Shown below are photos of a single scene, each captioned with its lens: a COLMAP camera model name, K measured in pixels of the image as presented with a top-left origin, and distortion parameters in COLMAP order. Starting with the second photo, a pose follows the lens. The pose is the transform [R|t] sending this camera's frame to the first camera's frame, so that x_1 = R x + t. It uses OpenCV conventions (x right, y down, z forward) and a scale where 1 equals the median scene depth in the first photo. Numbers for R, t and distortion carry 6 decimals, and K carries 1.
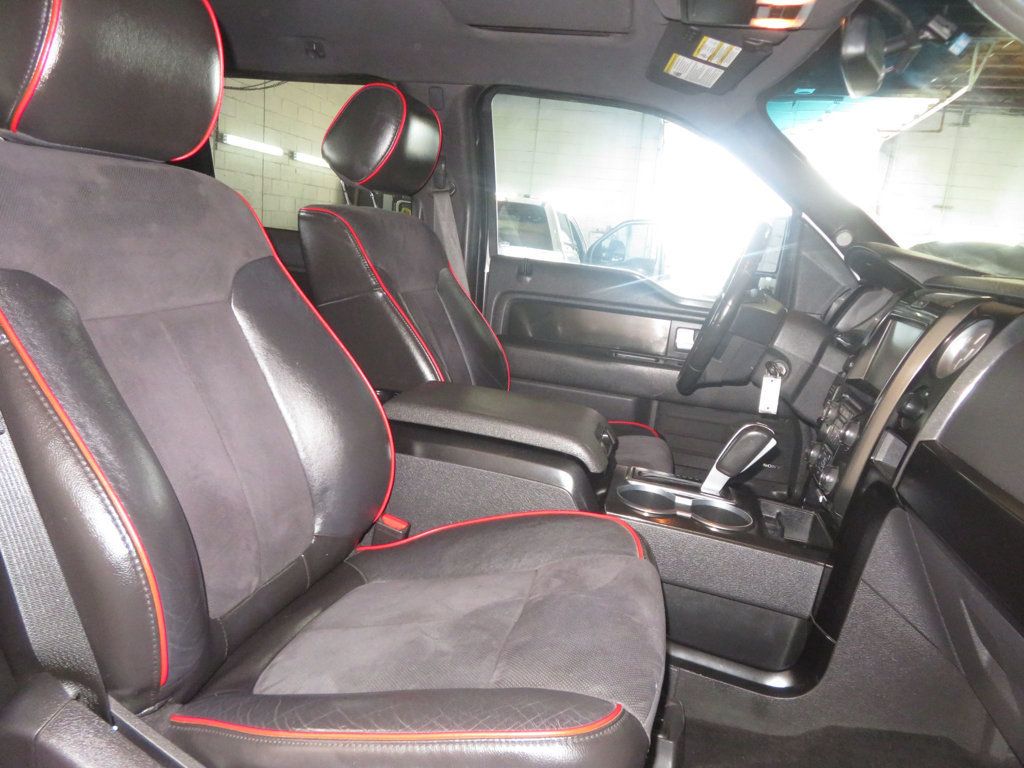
lens RADIAL K [[743.5, 0, 507.9], [0, 743.5, 382.7], [0, 0, 1]] dist [-0.007899, 0.007936]
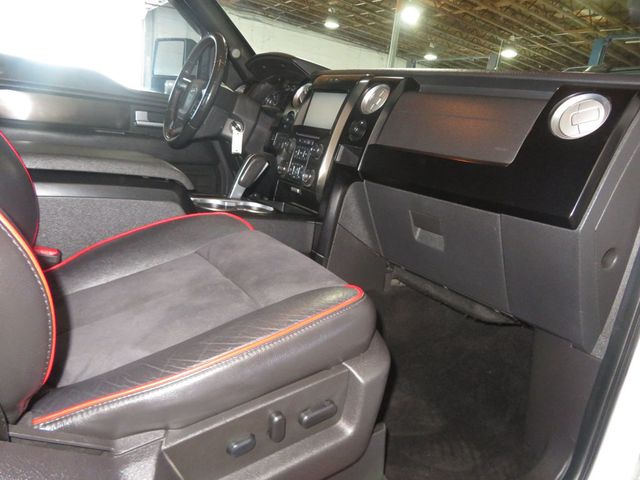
lens RADIAL K [[464.7, 0, 326.3], [0, 464.7, 235.4], [0, 0, 1]] dist [-0.007899, 0.007936]
pose [[0.677090, -0.183207, 0.712730, -0.393735], [0.083580, 0.981393, 0.172867, 0.078501], [-0.731139, -0.057477, 0.679803, 0.185531]]
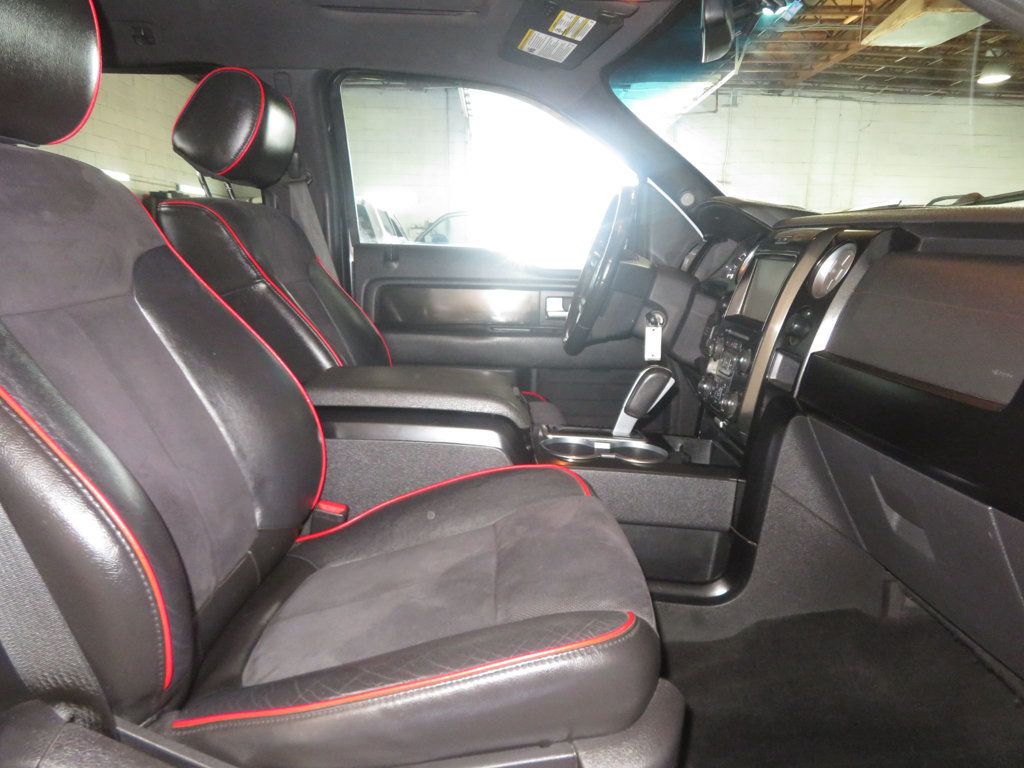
lens RADIAL K [[743.5, 0, 510.1], [0, 743.5, 380.5], [0, 0, 1]] dist [-0.007899, 0.007936]
pose [[0.966290, -0.122547, 0.226420, -0.135546], [0.122515, 0.992364, 0.014250, 0.040173], [-0.226437, 0.013970, 0.973926, -0.008019]]
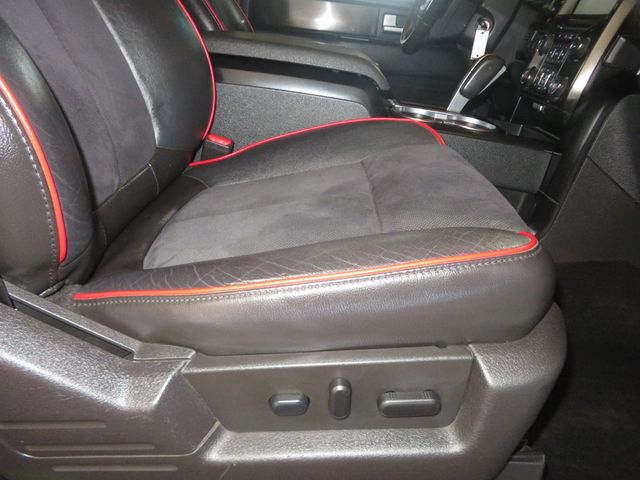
lens RADIAL K [[464.7, 0, 320.4], [0, 464.7, 246.1], [0, 0, 1]] dist [-0.007899, 0.007936]
pose [[0.973922, -0.096772, 0.205210, -0.174844], [0.034447, 0.957058, 0.287842, 0.152754], [-0.224253, -0.273266, 0.935434, 0.259715]]
